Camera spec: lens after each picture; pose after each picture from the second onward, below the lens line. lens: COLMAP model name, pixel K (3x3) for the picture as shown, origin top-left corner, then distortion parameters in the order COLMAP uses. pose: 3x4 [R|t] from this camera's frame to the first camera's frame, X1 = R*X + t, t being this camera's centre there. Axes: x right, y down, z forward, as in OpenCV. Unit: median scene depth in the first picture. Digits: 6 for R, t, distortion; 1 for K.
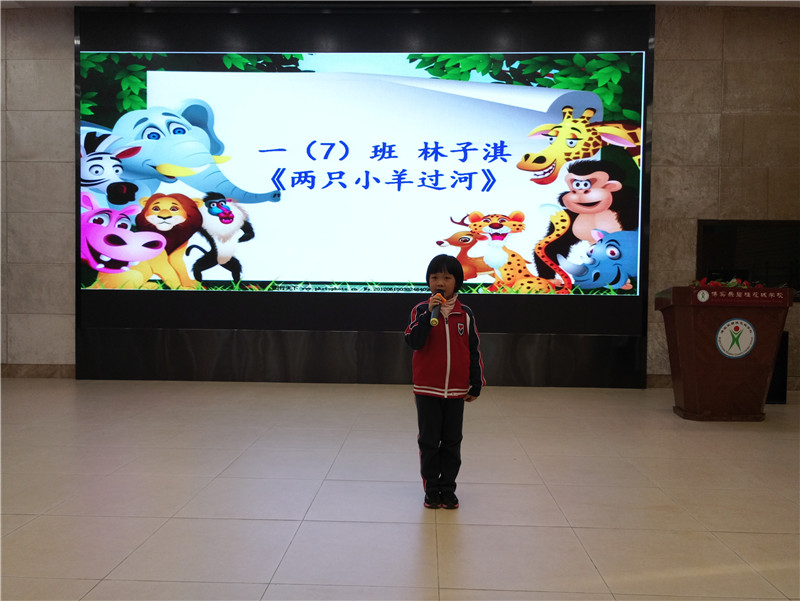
lens RADIAL K [[596.8, 0, 394.6], [0, 596.8, 300.6], [0, 0, 1]] dist [0.006997, 0.000226]
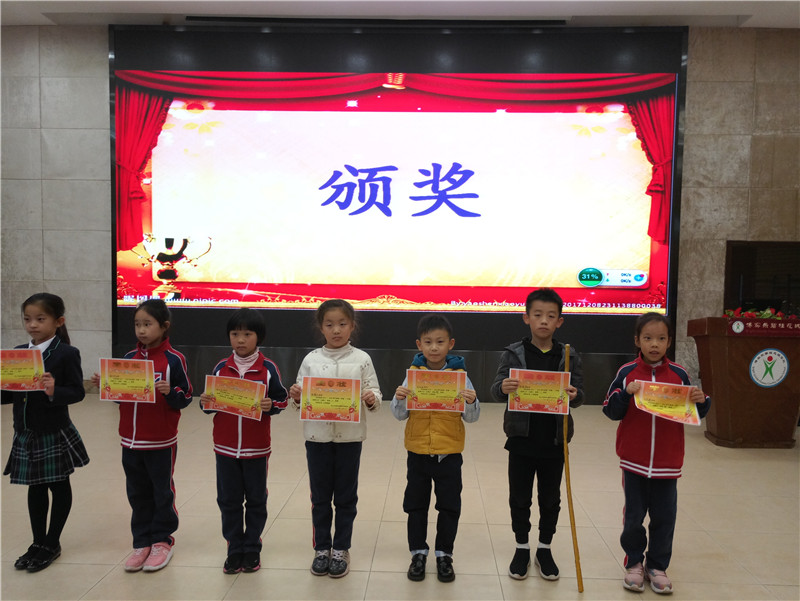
lens RADIAL K [[596.8, 0, 401.6], [0, 596.8, 304.3], [0, 0, 1]] dist [0.006997, 0.000226]
pose [[0.999992, 0.003943, 0.000733, -0.043589], [-0.003961, 0.999669, 0.025436, -0.051625], [-0.000633, -0.025439, 0.999676, -0.014036]]
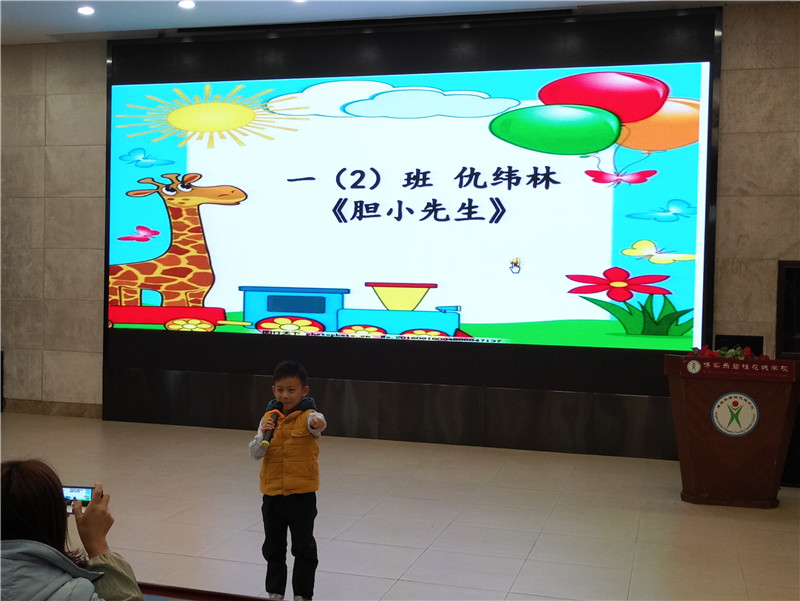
lens RADIAL K [[894.7, 0, 415.6], [0, 894.7, 288.3], [0, 0, 1]] dist [0.012748, 0.000000]
pose [[0.973094, 0.012100, -0.230091, 0.306305], [-0.013933, 0.999883, -0.006344, -0.083211], [0.229987, 0.009379, 0.973149, -0.316966]]
